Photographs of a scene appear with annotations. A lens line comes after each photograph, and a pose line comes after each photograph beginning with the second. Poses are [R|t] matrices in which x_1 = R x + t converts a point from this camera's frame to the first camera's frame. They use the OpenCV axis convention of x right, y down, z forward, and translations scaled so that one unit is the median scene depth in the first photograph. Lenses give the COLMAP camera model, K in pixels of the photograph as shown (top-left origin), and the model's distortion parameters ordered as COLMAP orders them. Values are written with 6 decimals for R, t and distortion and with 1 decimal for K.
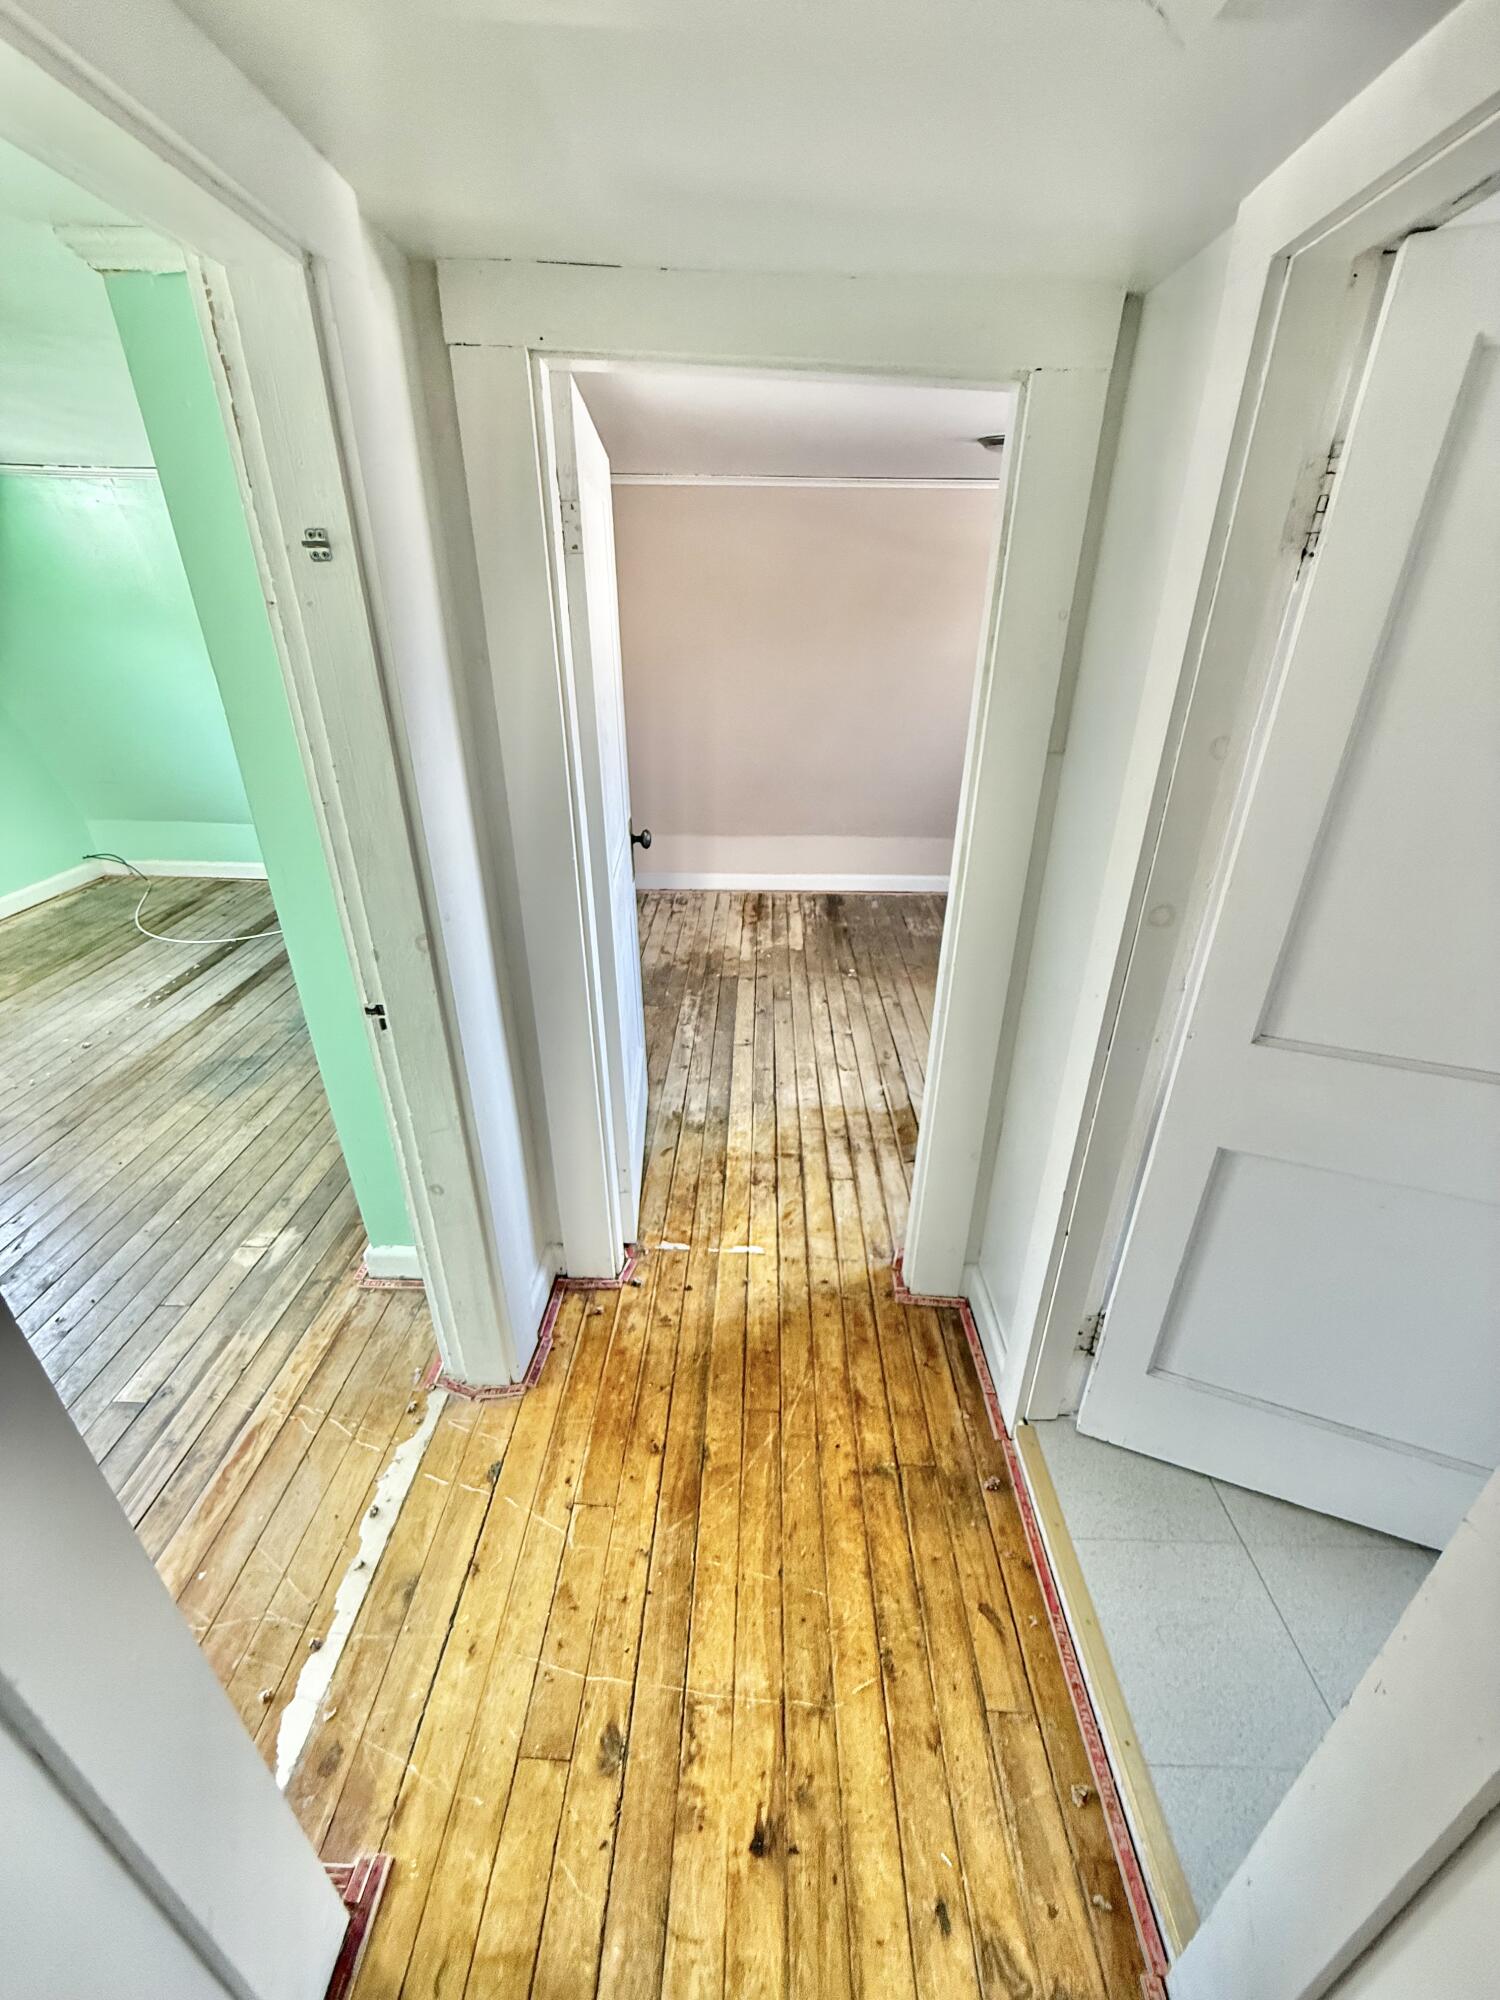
lens RADIAL K [[796.6, 0, 750.5], [0, 796.6, 996.4], [0, 0, 1]] dist [0.000367, -0.000312]
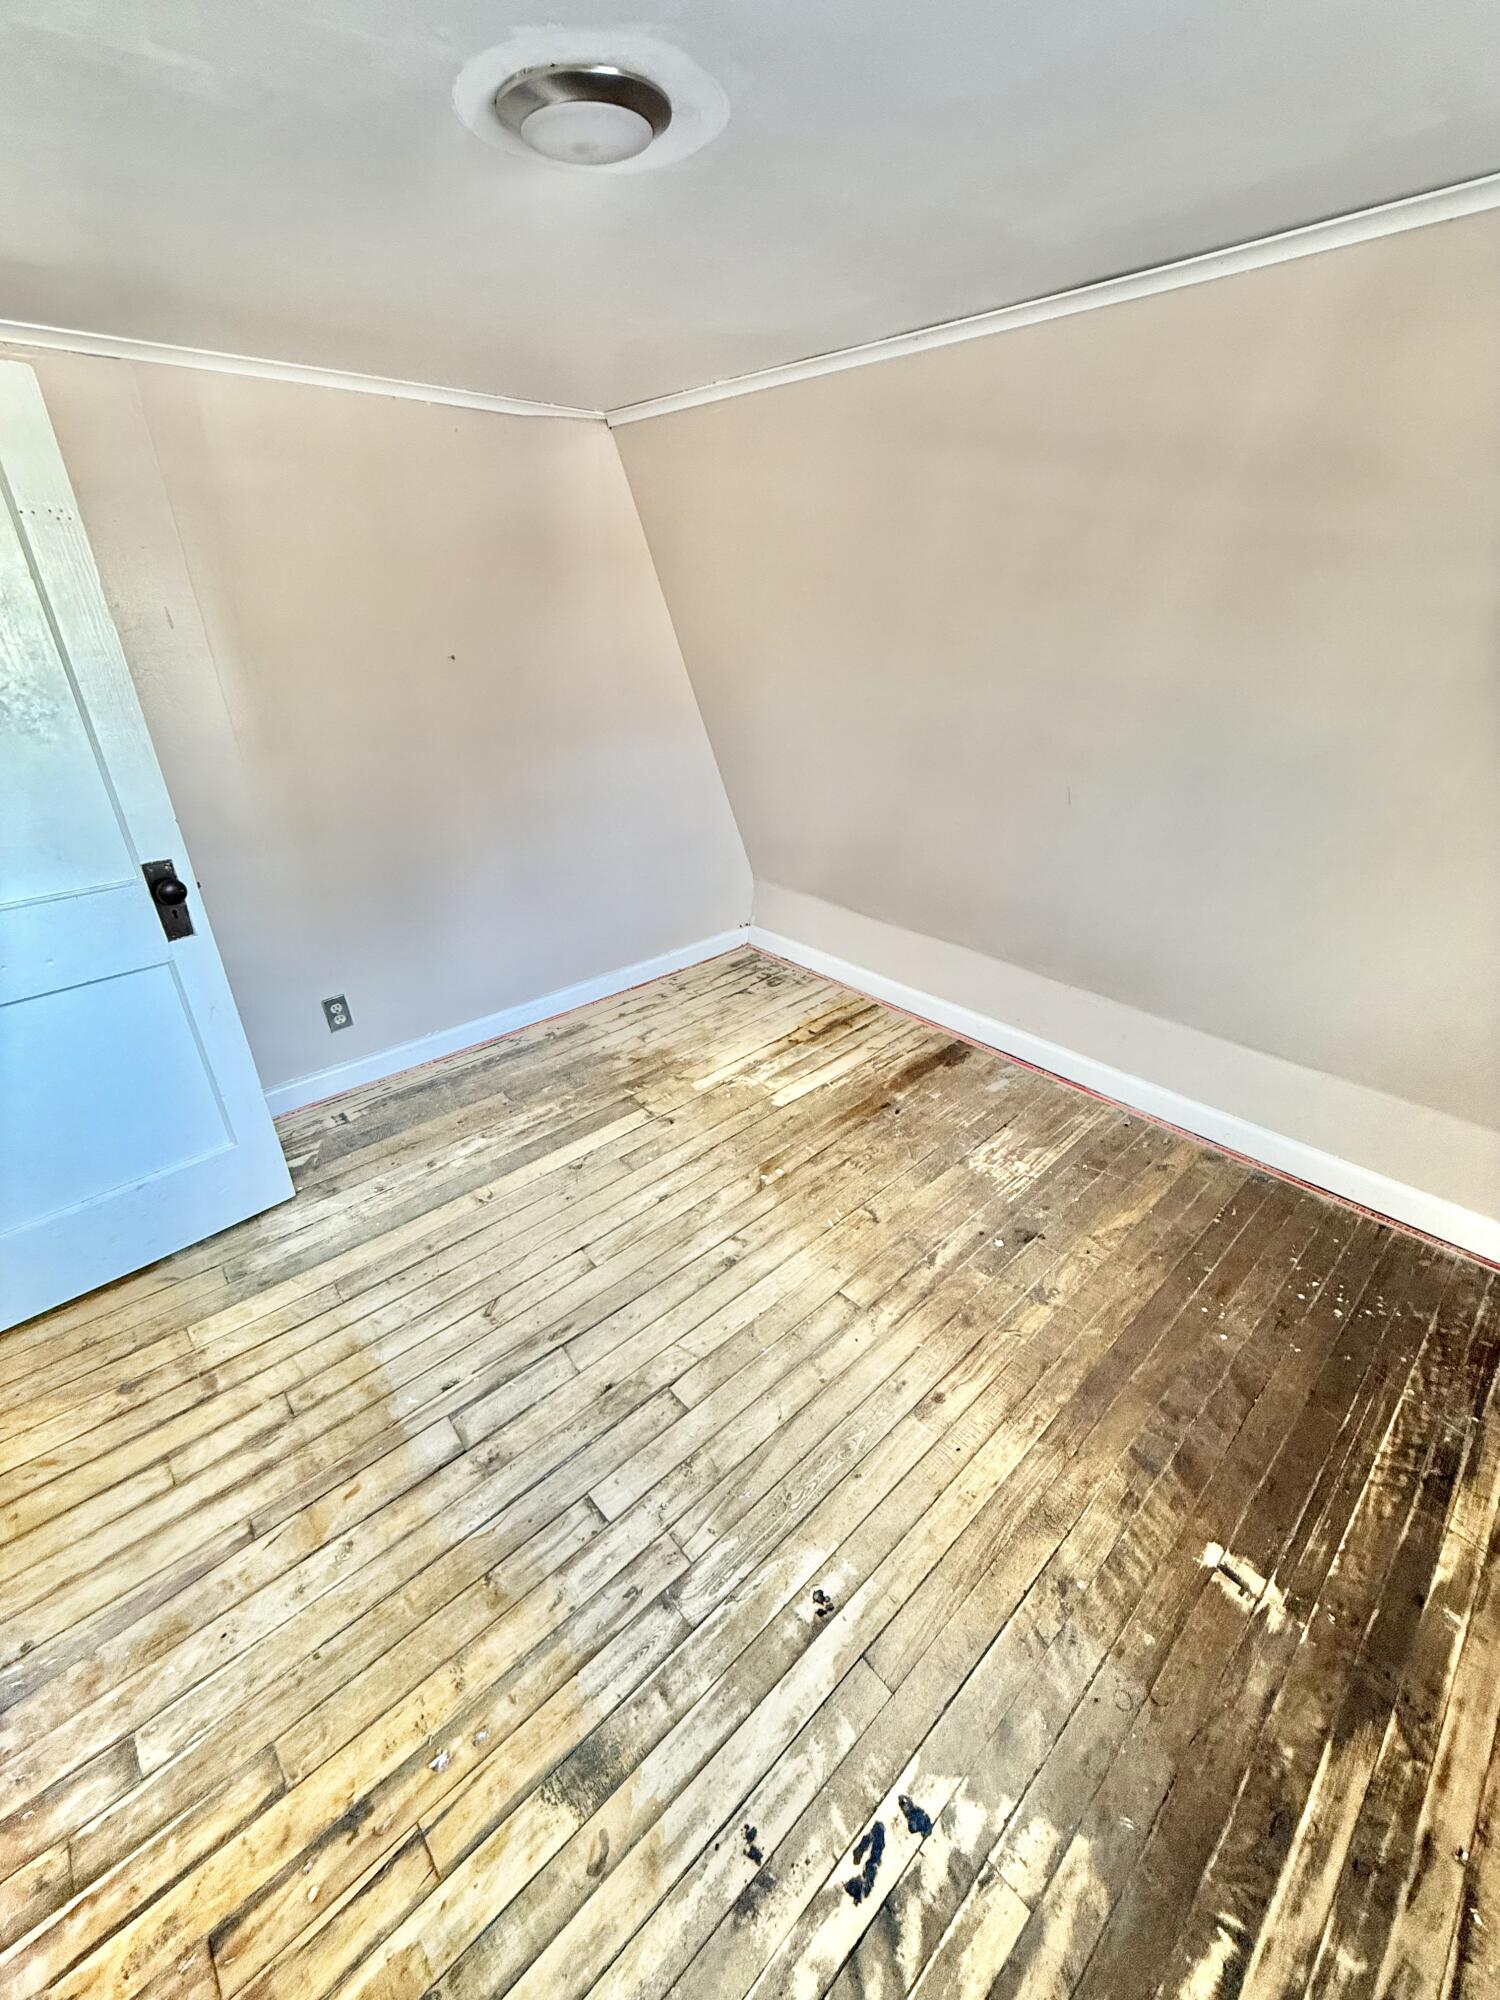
lens RADIAL K [[796.6, 0, 750.5], [0, 796.6, 996.4], [0, 0, 1]] dist [0.000367, -0.000312]
pose [[0.684069, 0.319122, -0.655905, 0.551787], [-0.316556, 0.940007, 0.127200, -0.269959], [0.657147, 0.120617, 0.744049, 0.591847]]
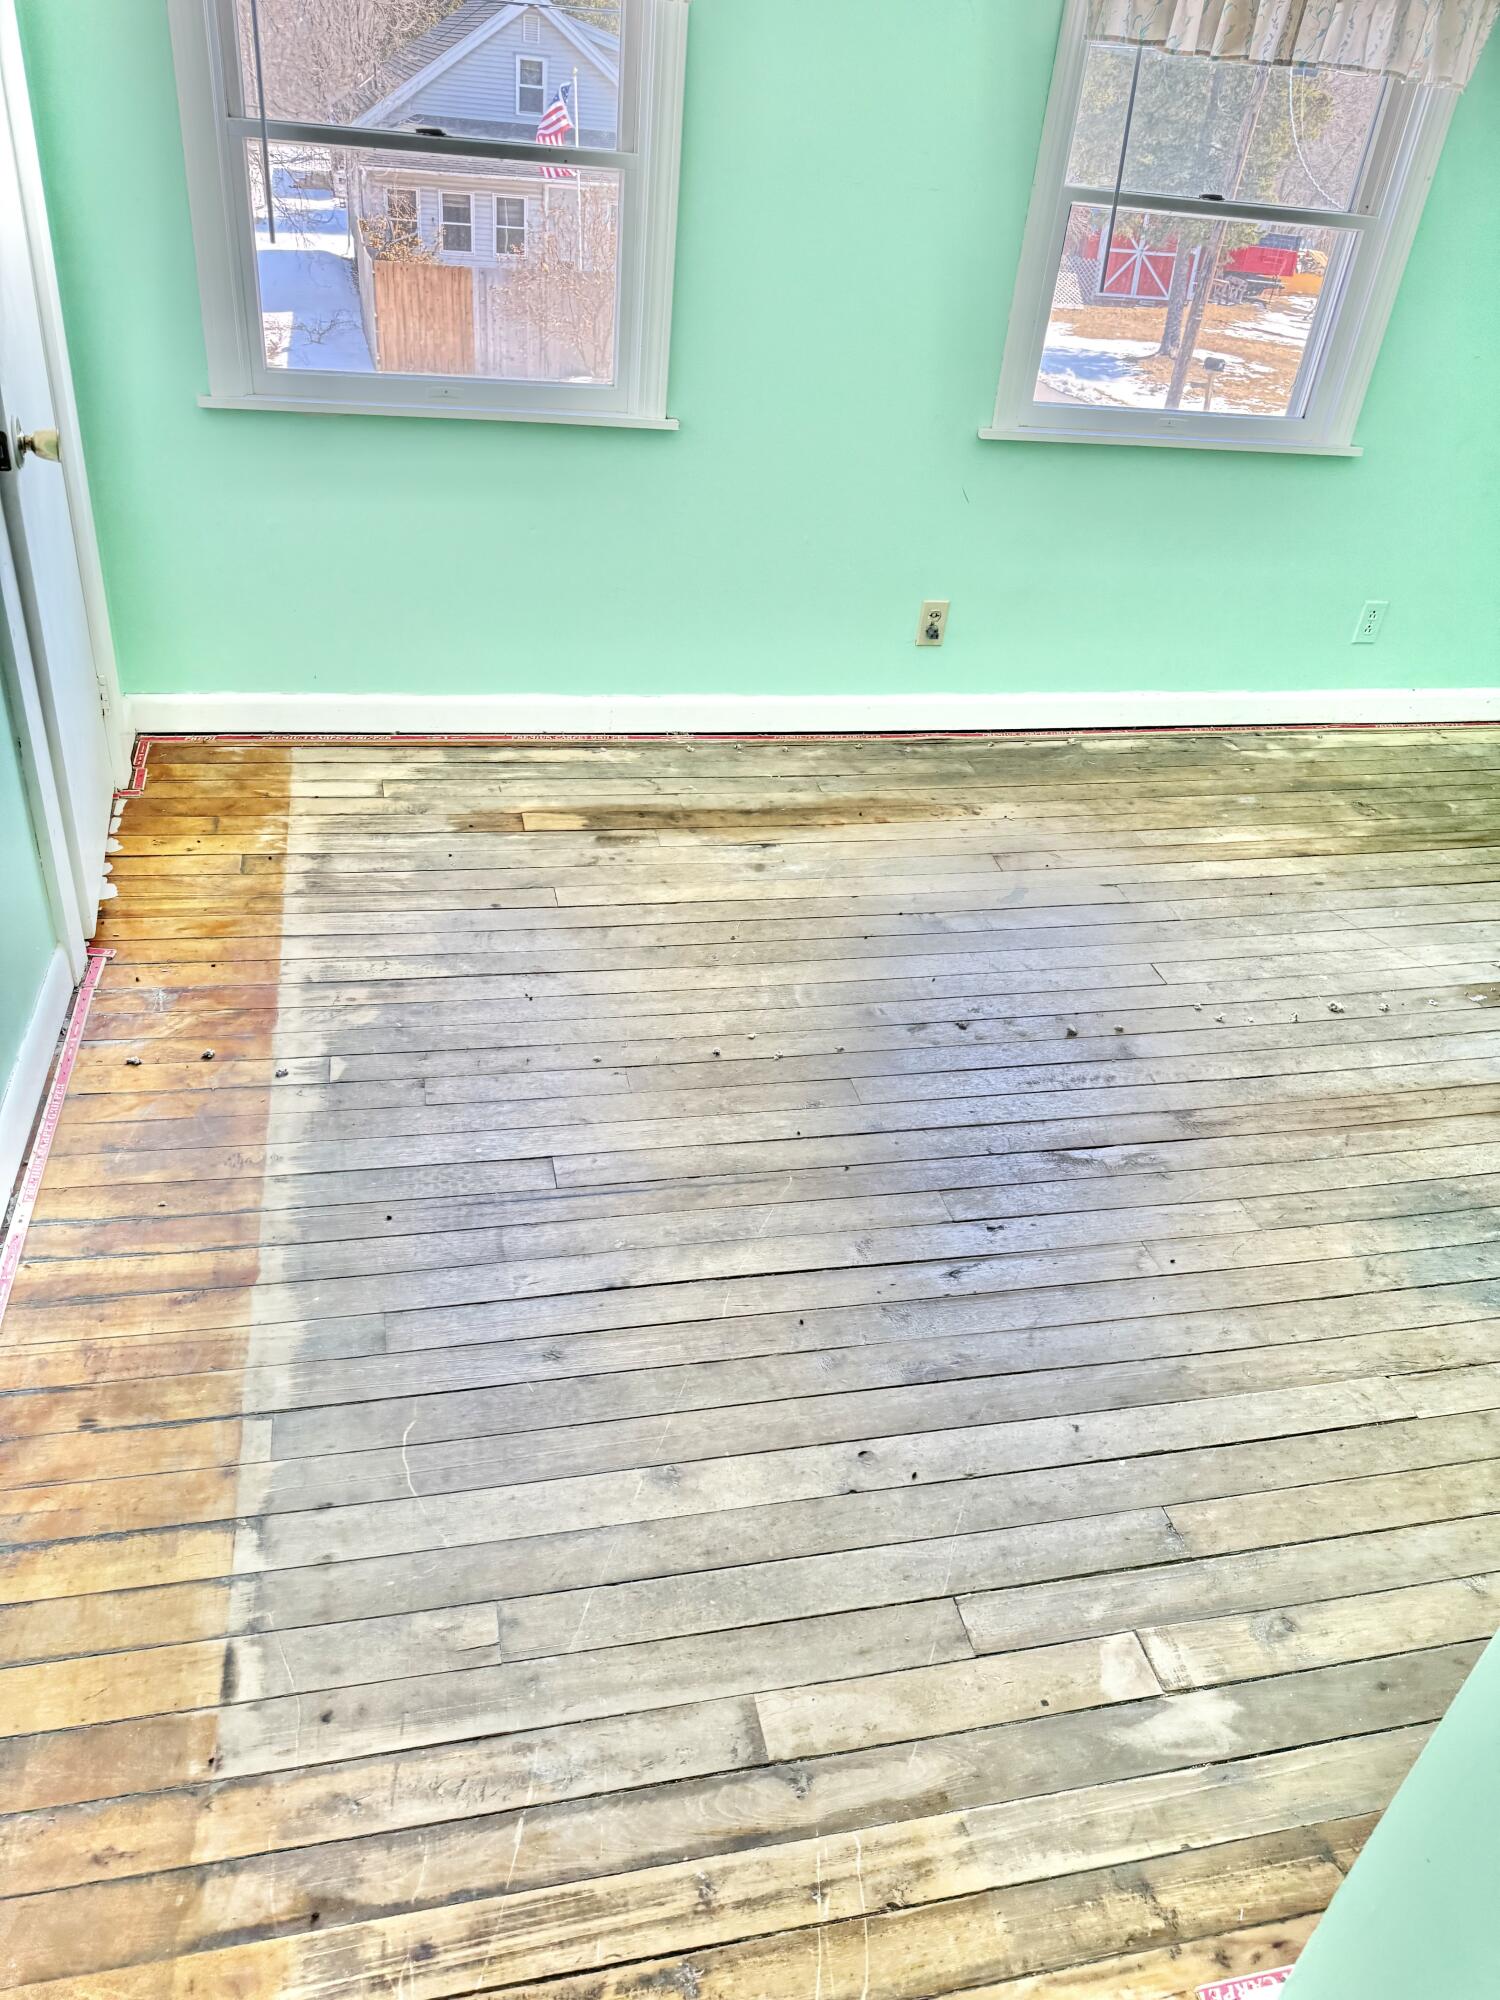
lens RADIAL K [[1409.5, 0, 740.9], [0, 1409.5, 1009.2], [0, 0, 1]] dist [0.042248, -0.052035]
pose [[0.236658, 0.546831, -0.803099, -0.163344], [-0.501206, 0.776819, 0.381241, -0.092773], [0.832337, 0.312295, 0.457916, 0.229330]]
